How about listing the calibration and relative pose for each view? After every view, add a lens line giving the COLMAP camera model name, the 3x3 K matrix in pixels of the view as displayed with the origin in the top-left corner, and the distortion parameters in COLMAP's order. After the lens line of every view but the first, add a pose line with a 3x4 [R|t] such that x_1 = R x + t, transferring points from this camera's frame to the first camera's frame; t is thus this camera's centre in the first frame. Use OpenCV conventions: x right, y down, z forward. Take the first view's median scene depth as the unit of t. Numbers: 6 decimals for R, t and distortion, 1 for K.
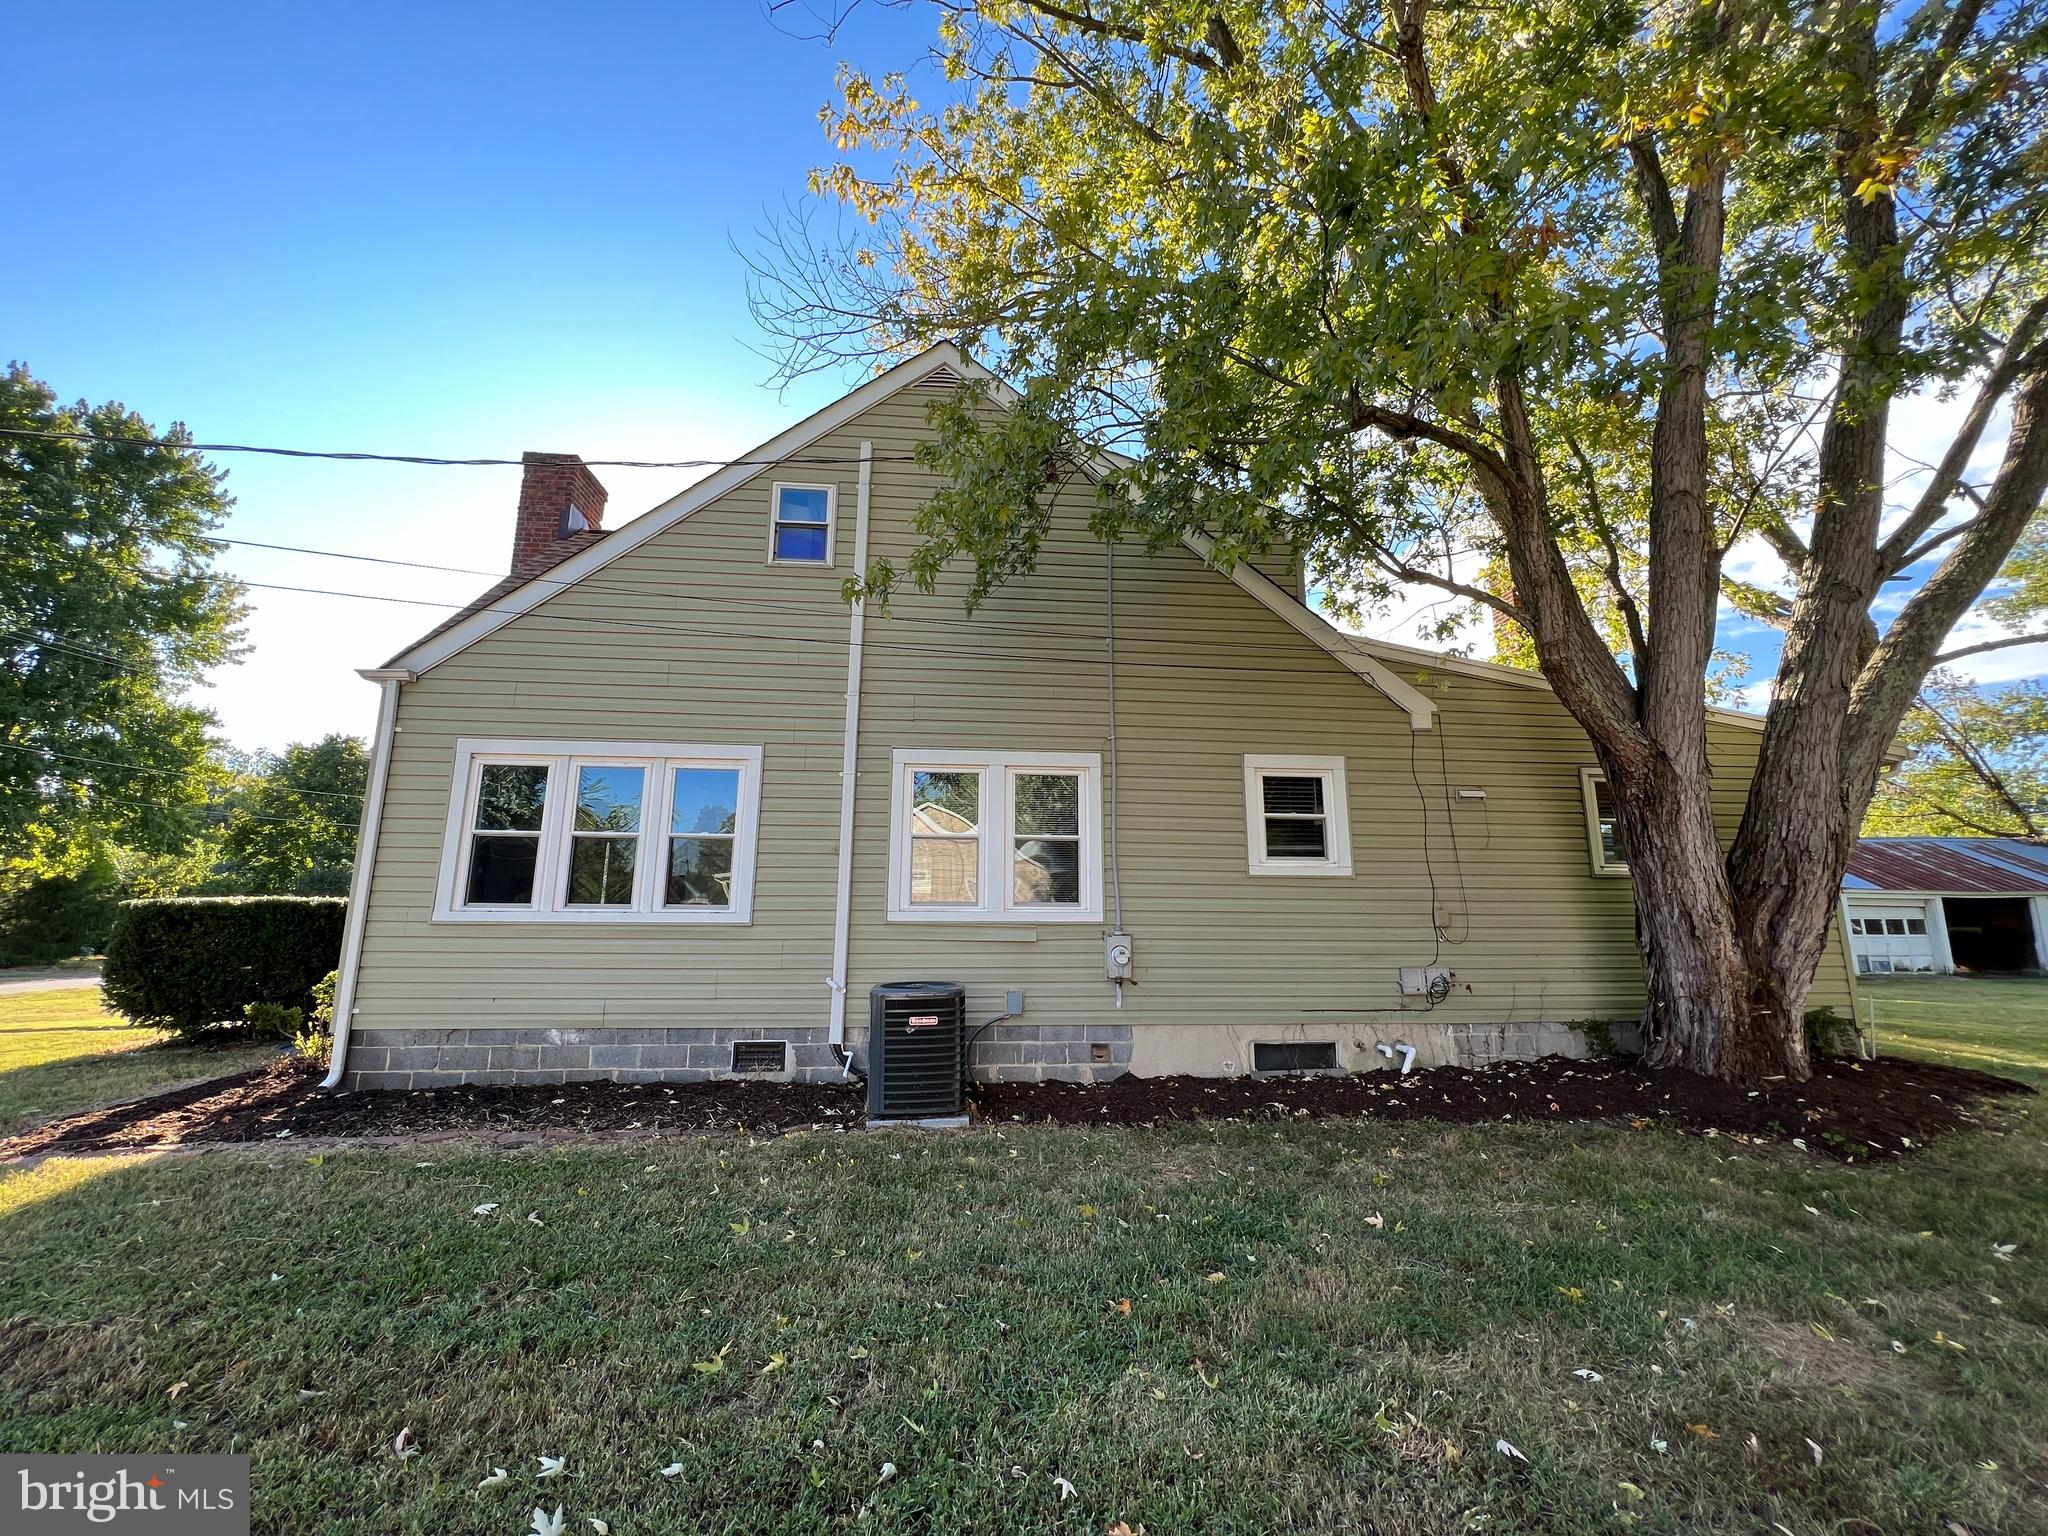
lens RADIAL K [[824.6, 0, 1025.0], [0, 824.6, 762.2], [0, 0, 1]] dist [-0.001588, -0.000073]
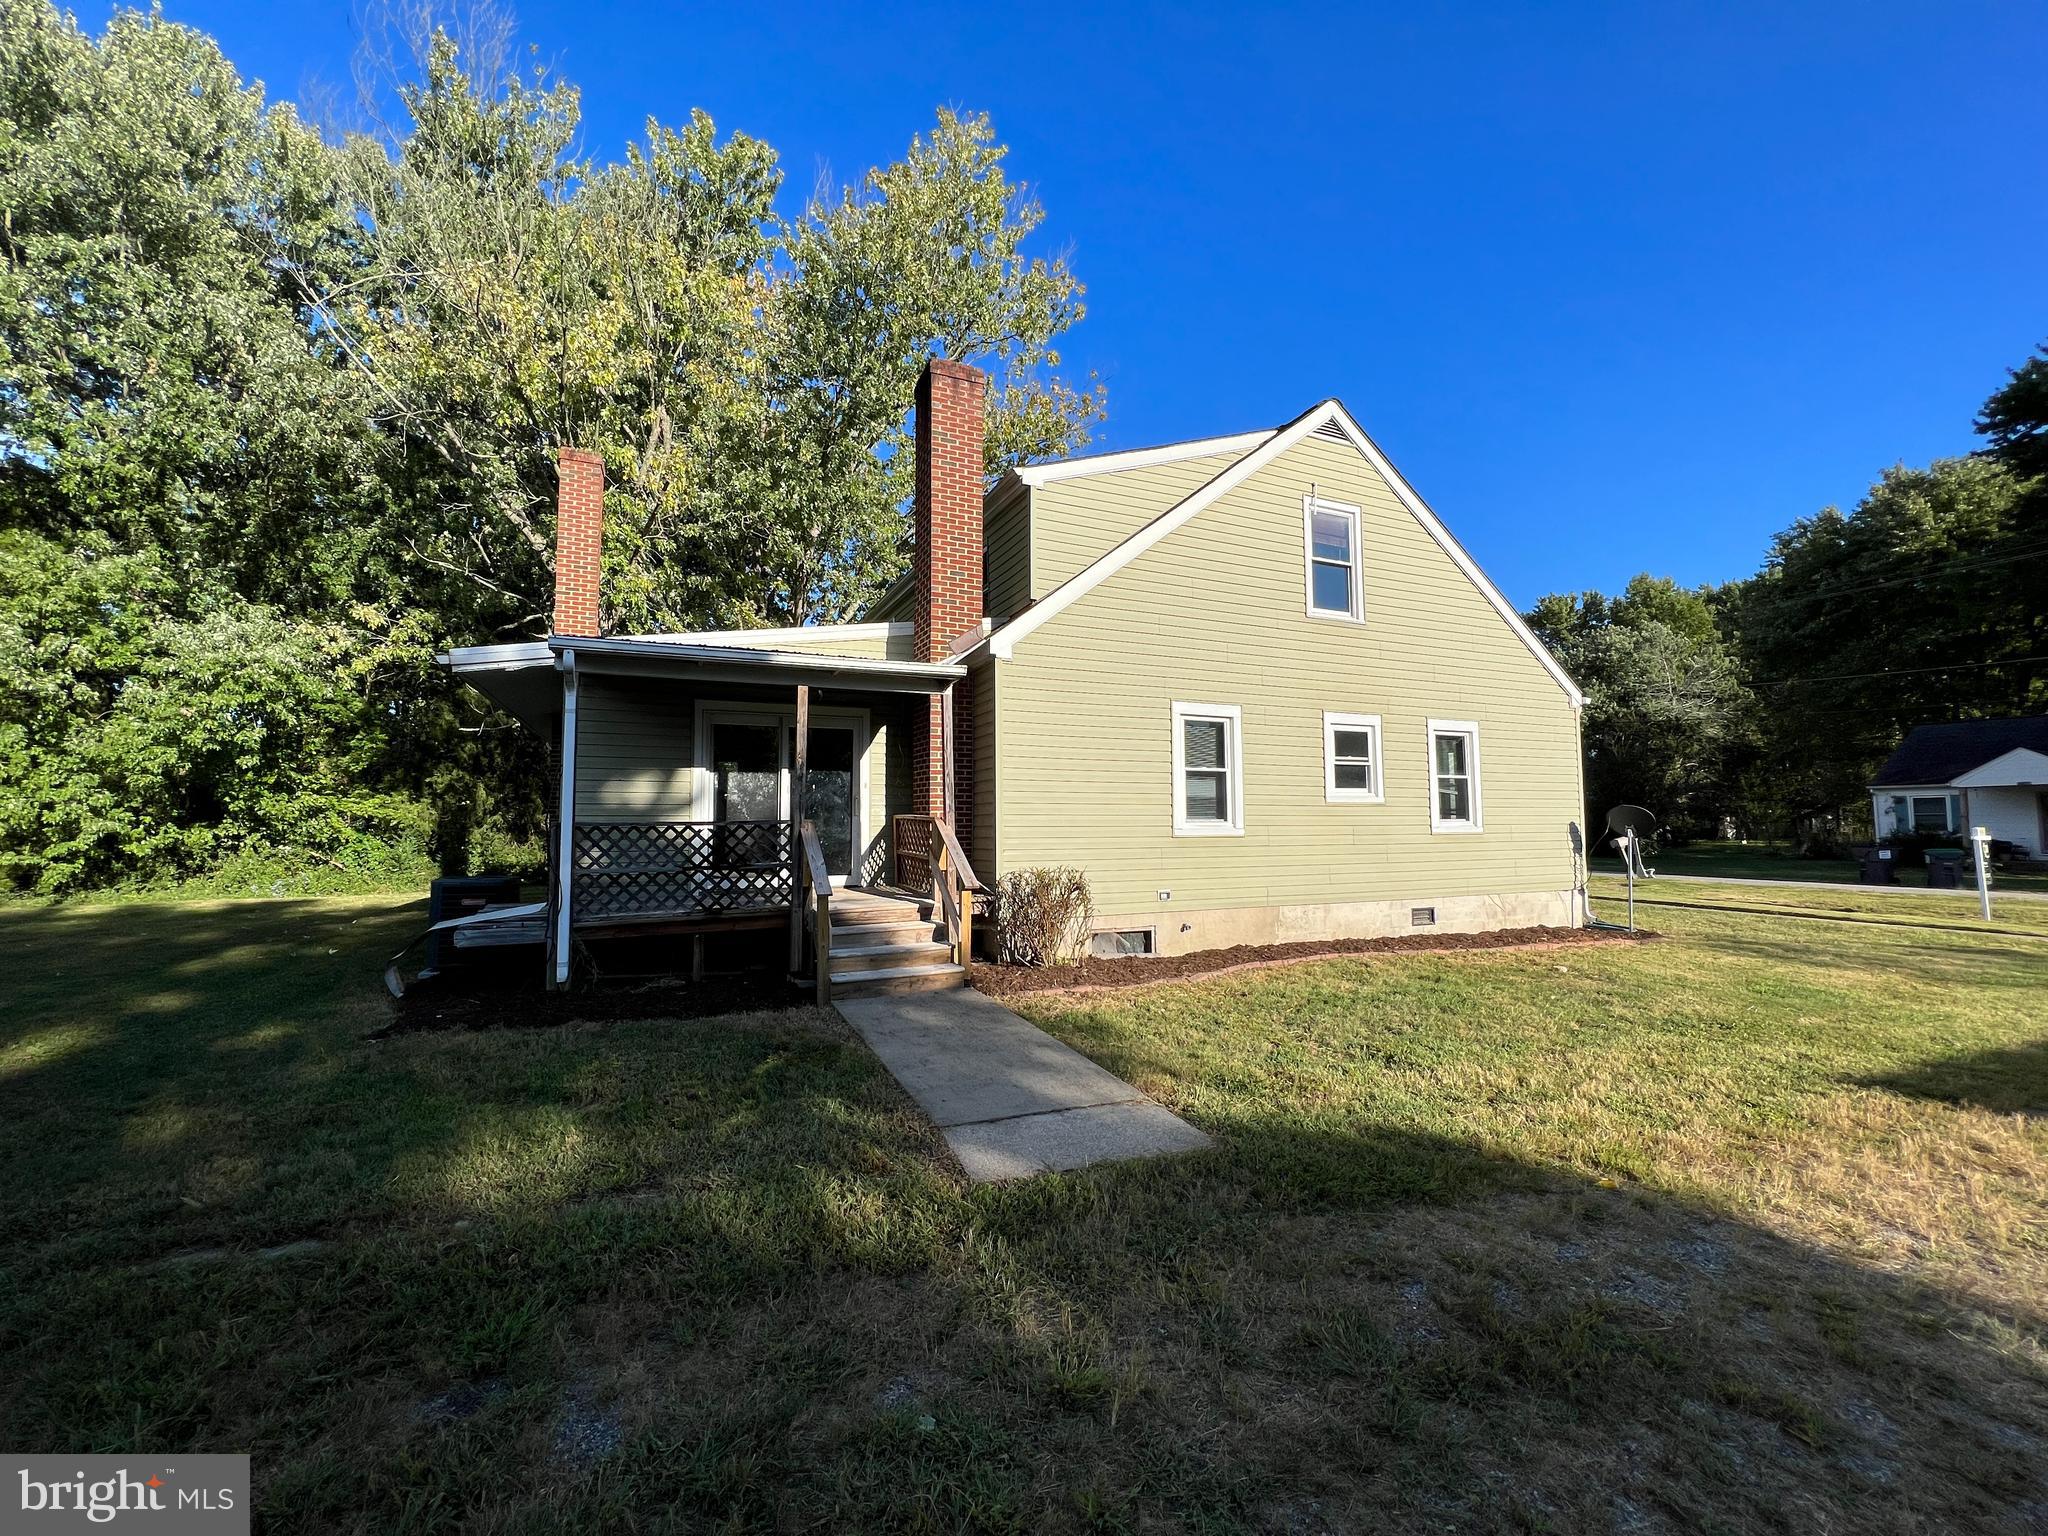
lens RADIAL K [[824.6, 0, 1025.0], [0, 824.6, 762.2], [0, 0, 1]] dist [-0.001588, -0.000073]
pose [[0.916121, 0.025463, 0.400092, -0.772927], [-0.064762, 0.994273, 0.085012, -0.015111], [-0.395636, -0.103792, 0.912523, -0.087056]]
